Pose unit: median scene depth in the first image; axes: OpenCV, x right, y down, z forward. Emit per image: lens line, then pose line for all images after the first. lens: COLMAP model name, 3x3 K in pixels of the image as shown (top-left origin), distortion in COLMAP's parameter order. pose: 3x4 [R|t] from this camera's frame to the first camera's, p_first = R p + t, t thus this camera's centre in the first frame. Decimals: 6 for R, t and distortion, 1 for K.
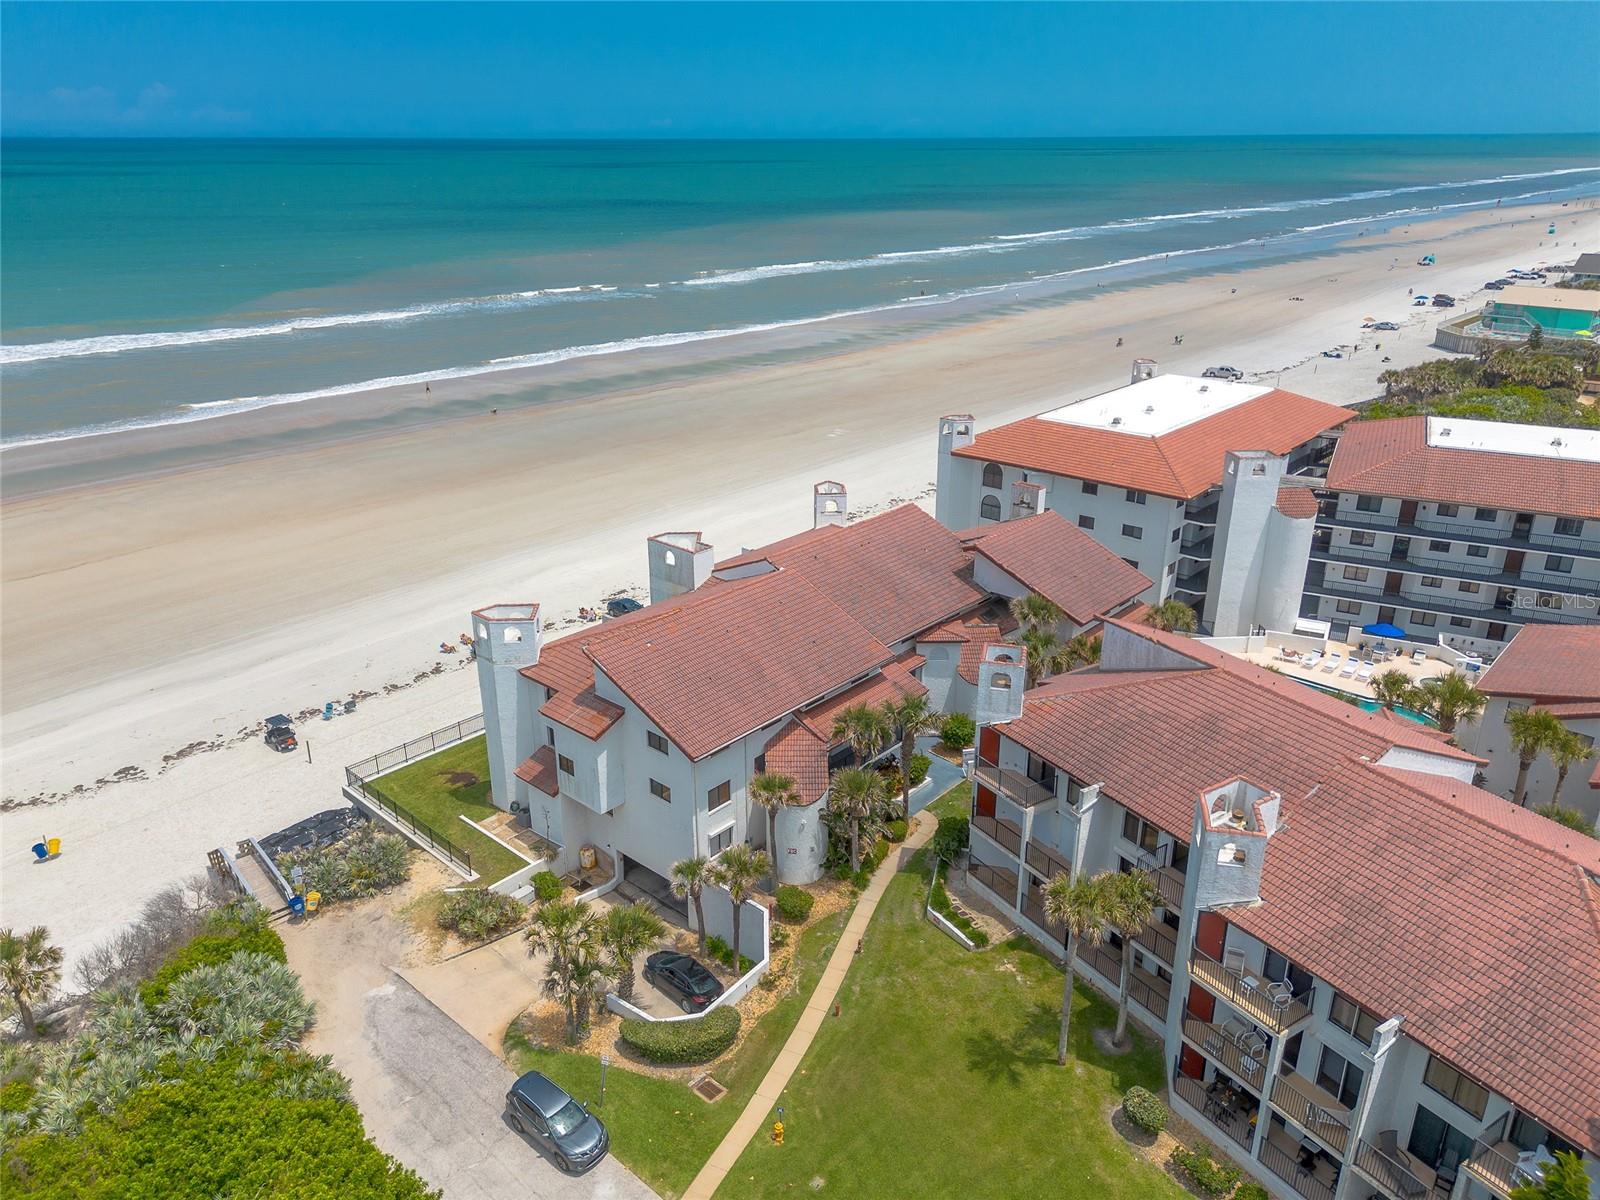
lens RADIAL K [[1132.9, 0, 800.0], [0, 1132.9, 603.0], [0, 0, 1]] dist [0.052959, -0.040516]
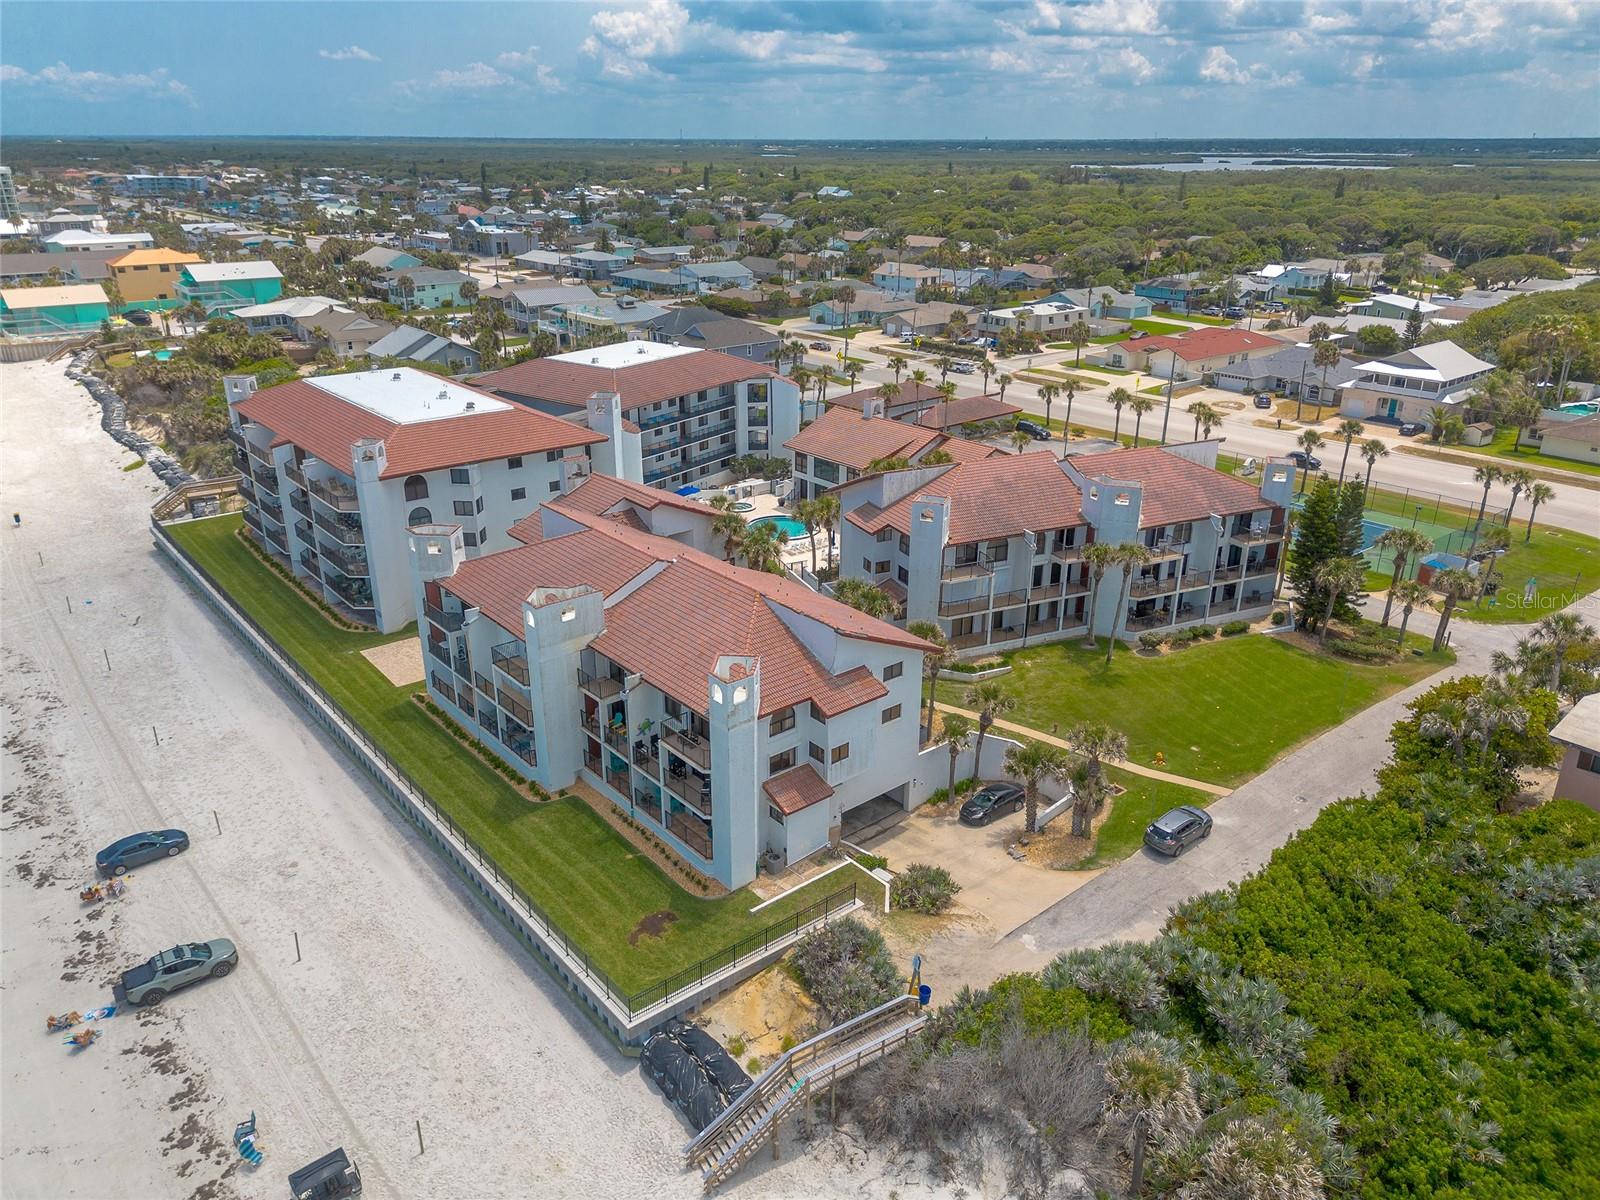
lens RADIAL K [[1132.9, 0, 800.0], [0, 1132.9, 597.1], [0, 0, 1]] dist [0.052959, -0.040516]
pose [[0.143655, -0.365139, 0.919802, -0.817933], [0.370986, 0.881534, 0.292007, -0.219884], [-0.917460, 0.299286, 0.262098, 0.530863]]
